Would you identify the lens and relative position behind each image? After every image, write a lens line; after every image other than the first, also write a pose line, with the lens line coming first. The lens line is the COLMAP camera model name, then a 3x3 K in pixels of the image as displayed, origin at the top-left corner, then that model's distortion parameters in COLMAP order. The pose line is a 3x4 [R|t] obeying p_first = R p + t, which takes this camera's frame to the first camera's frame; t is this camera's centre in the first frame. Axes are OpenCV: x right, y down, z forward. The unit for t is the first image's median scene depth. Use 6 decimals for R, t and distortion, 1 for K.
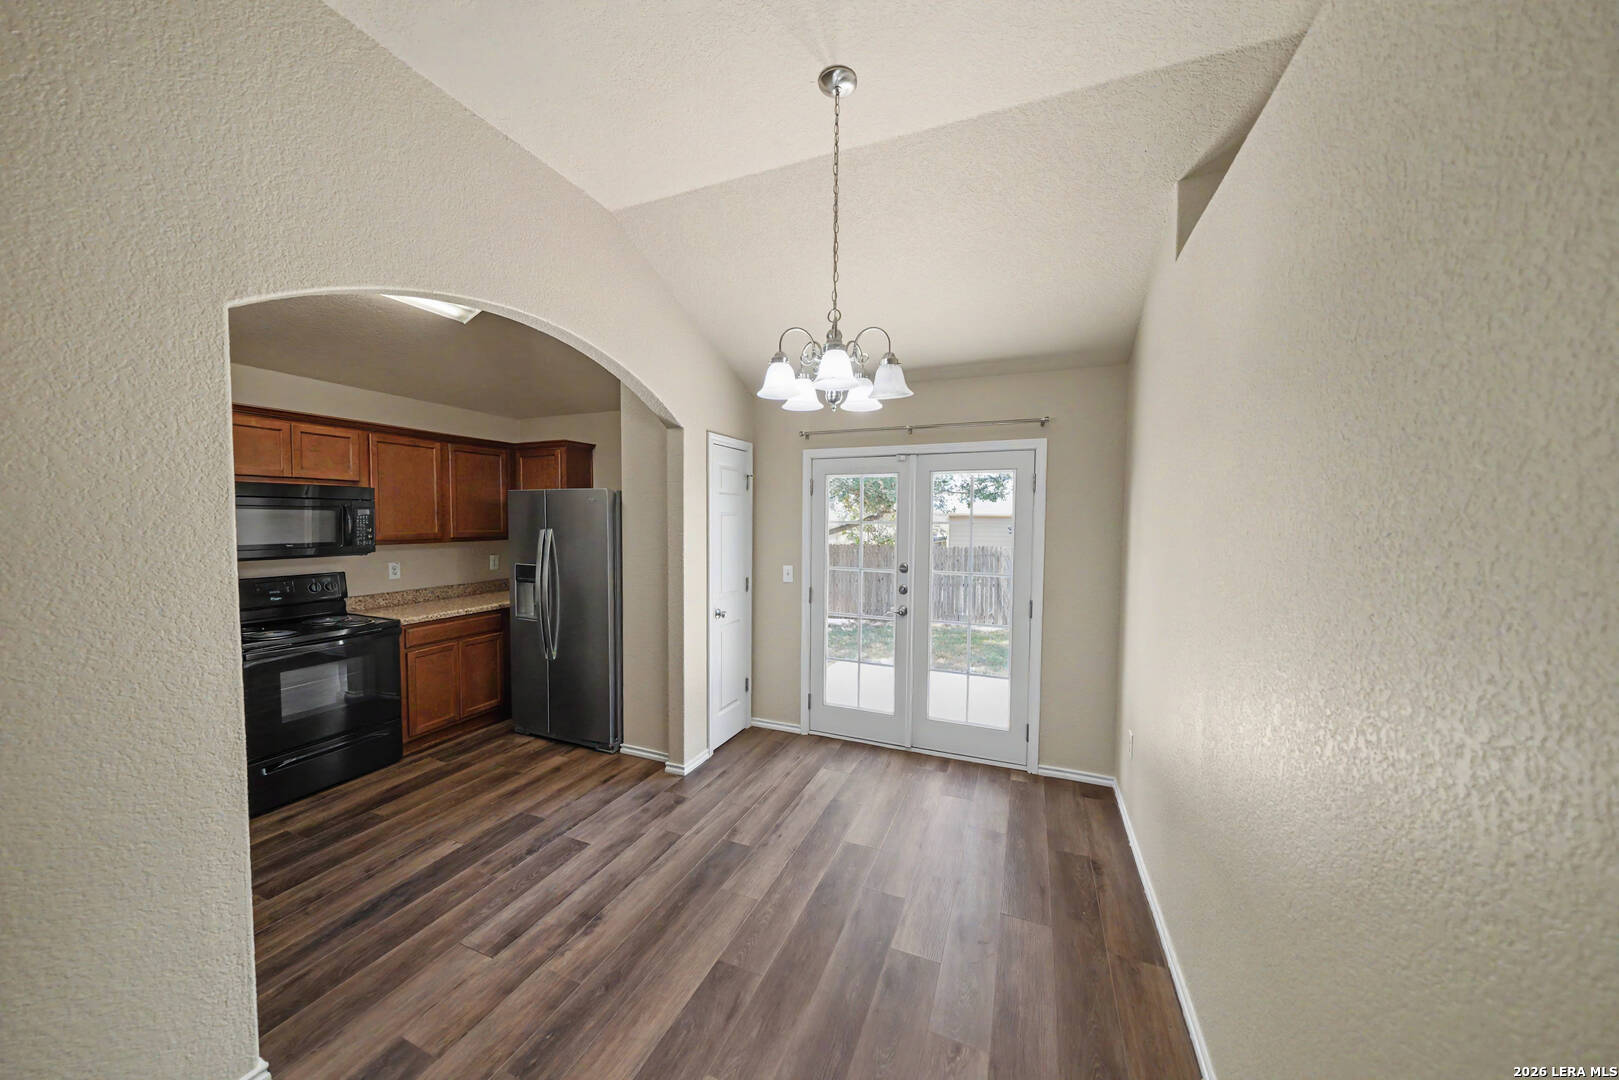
lens RADIAL K [[546.6, 0, 799.4], [0, 546.6, 544.8], [0, 0, 1]] dist [0.000596, -0.002270]
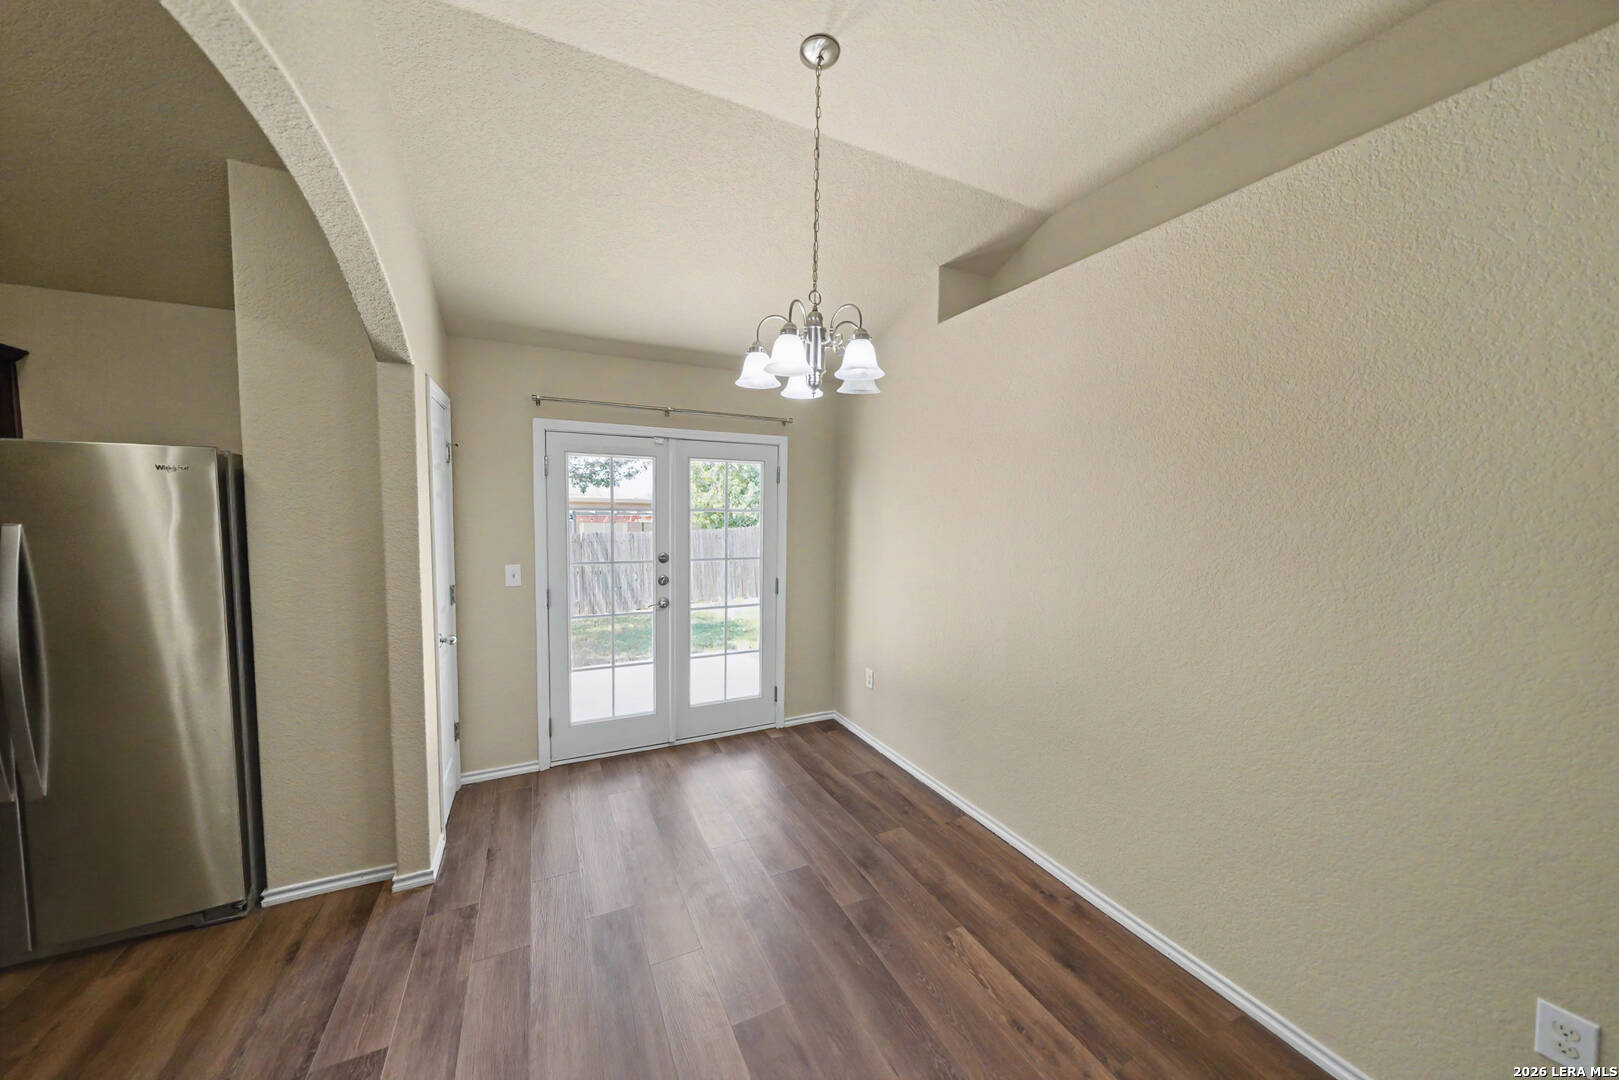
lens RADIAL K [[546.6, 0, 799.4], [0, 546.6, 544.8], [0, 0, 1]] dist [0.000596, -0.002270]
pose [[0.665564, -0.050071, 0.744659, -0.371228], [0.030495, 0.998738, 0.039900, -0.010722], [-0.745718, -0.003848, 0.666251, 0.197455]]
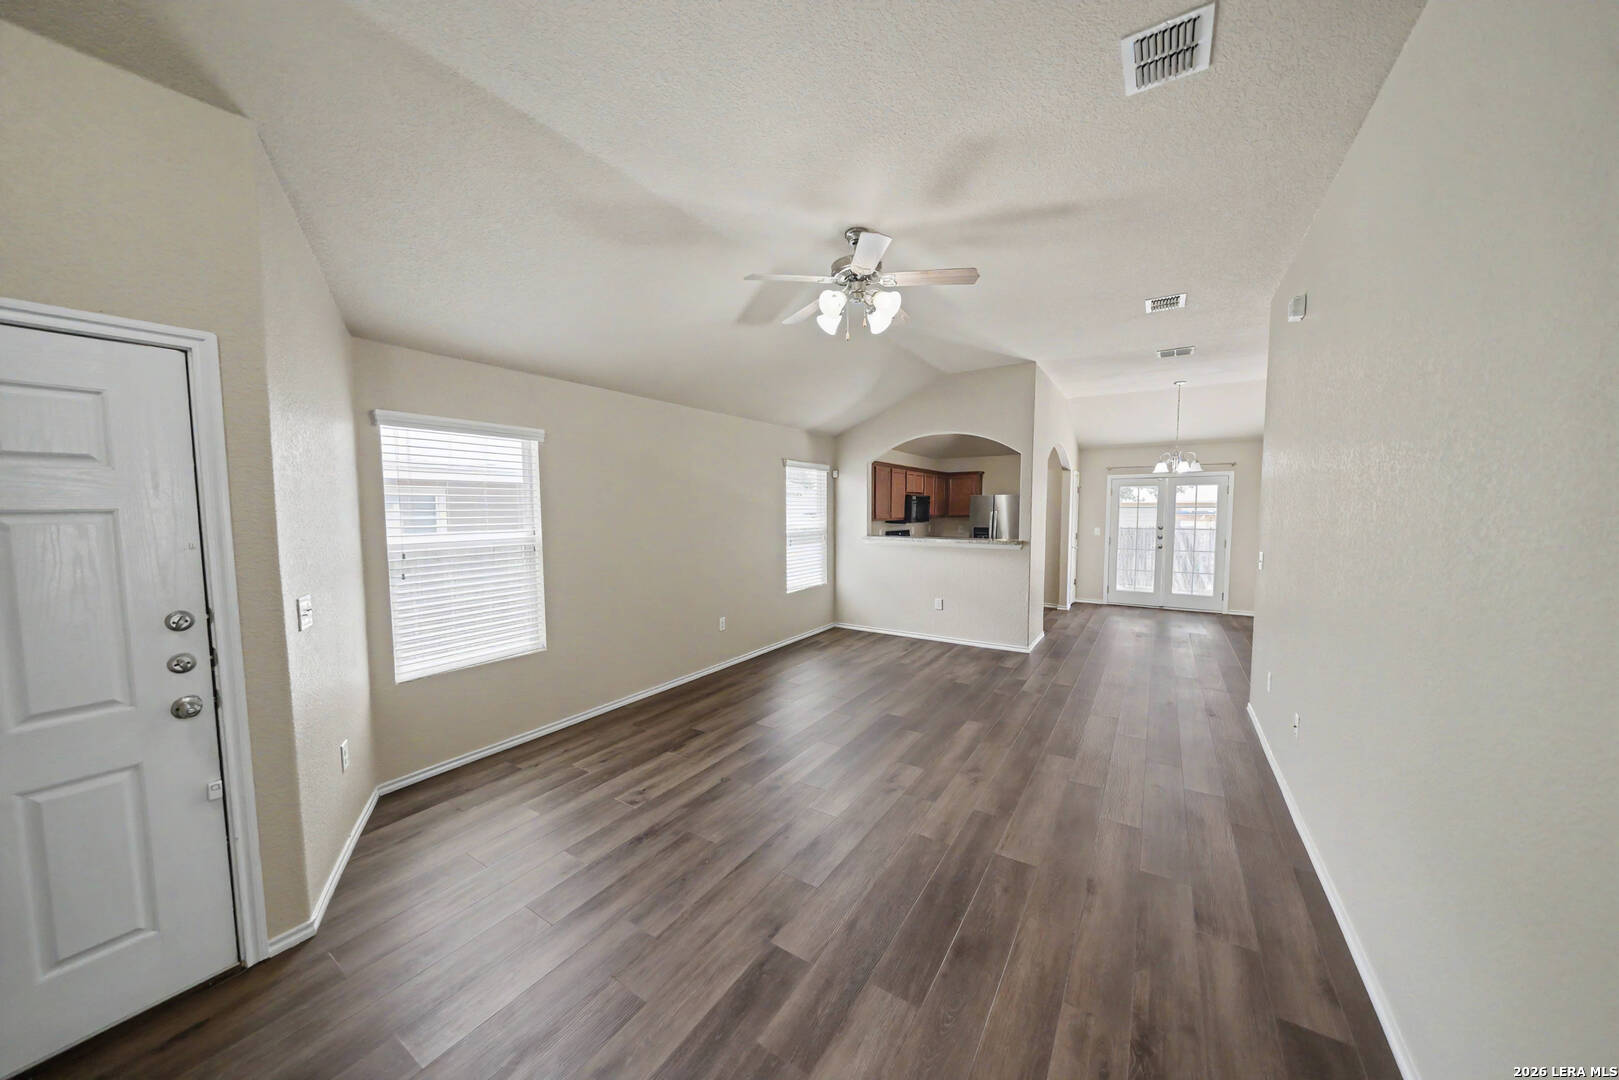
lens RADIAL K [[546.6, 0, 799.4], [0, 546.6, 544.8], [0, 0, 1]] dist [0.000596, -0.002270]
pose [[0.982452, 0.003165, -0.186487, -0.890375], [-0.000008, 0.999857, 0.016929, 0.078533], [0.186514, -0.016631, 0.982312, -1.564410]]
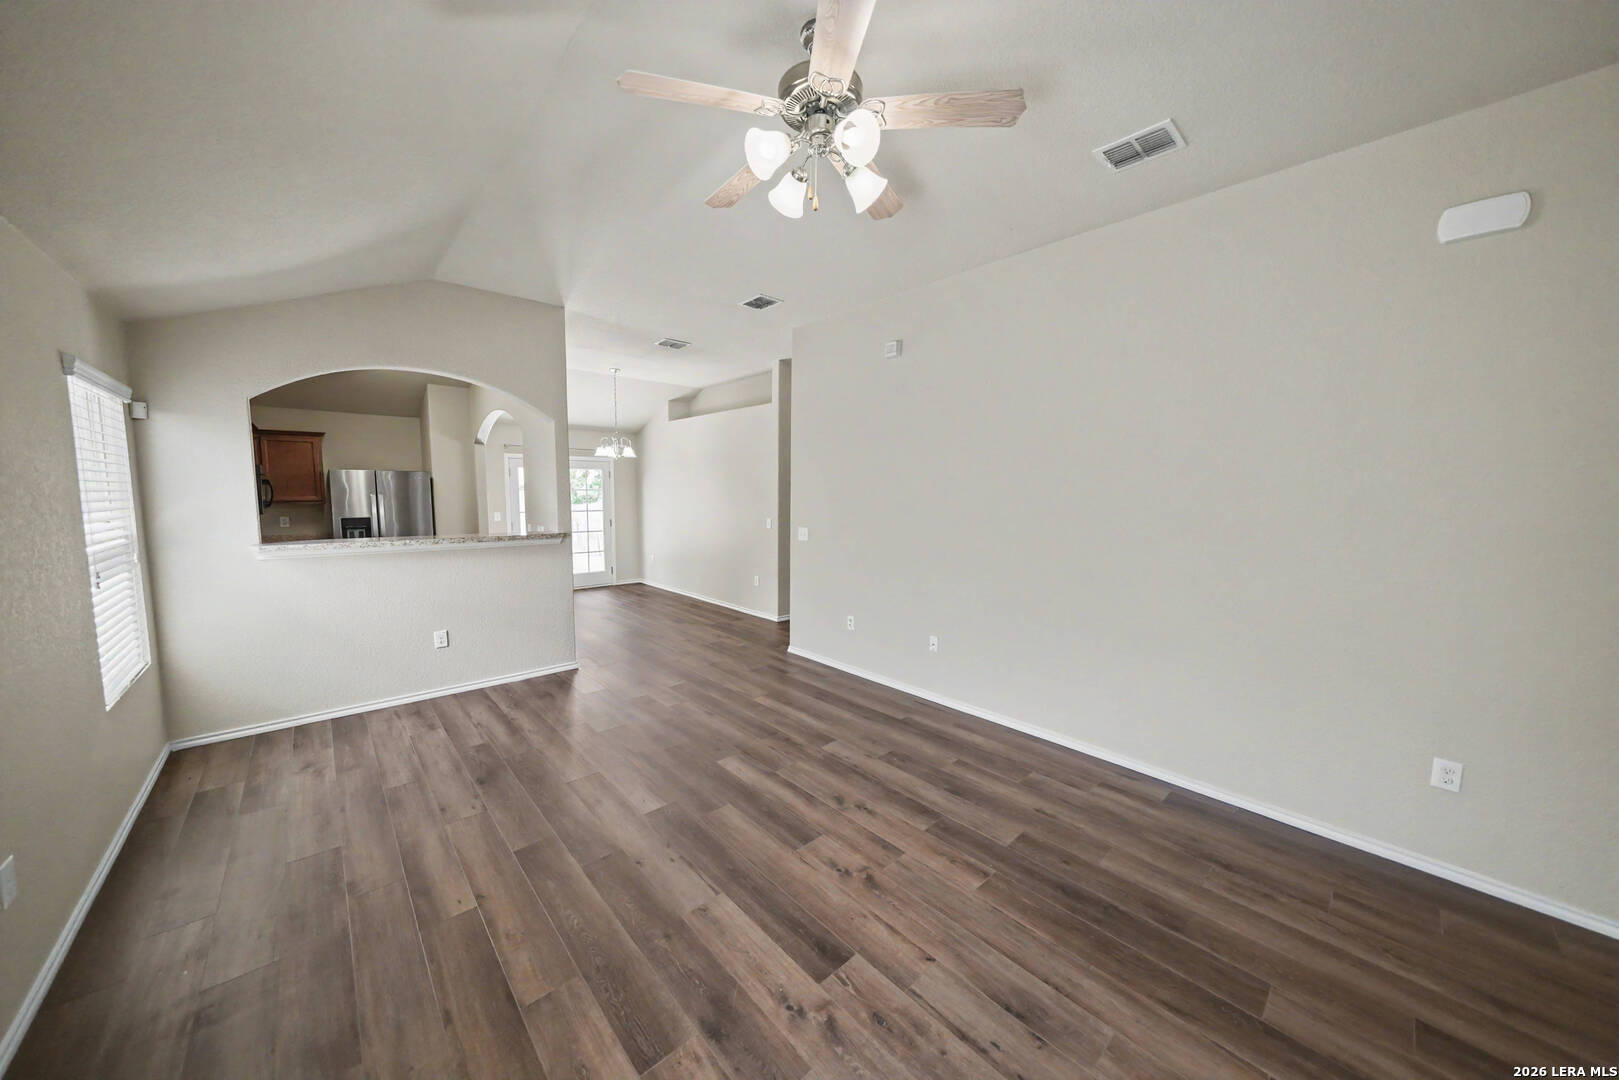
lens RADIAL K [[546.6, 0, 799.4], [0, 546.6, 544.8], [0, 0, 1]] dist [0.000596, -0.002270]
pose [[0.432000, -0.092436, 0.897124, -1.471423], [0.039854, 0.995719, 0.083403, 0.037136], [-0.900993, -0.000276, 0.433834, -0.902961]]
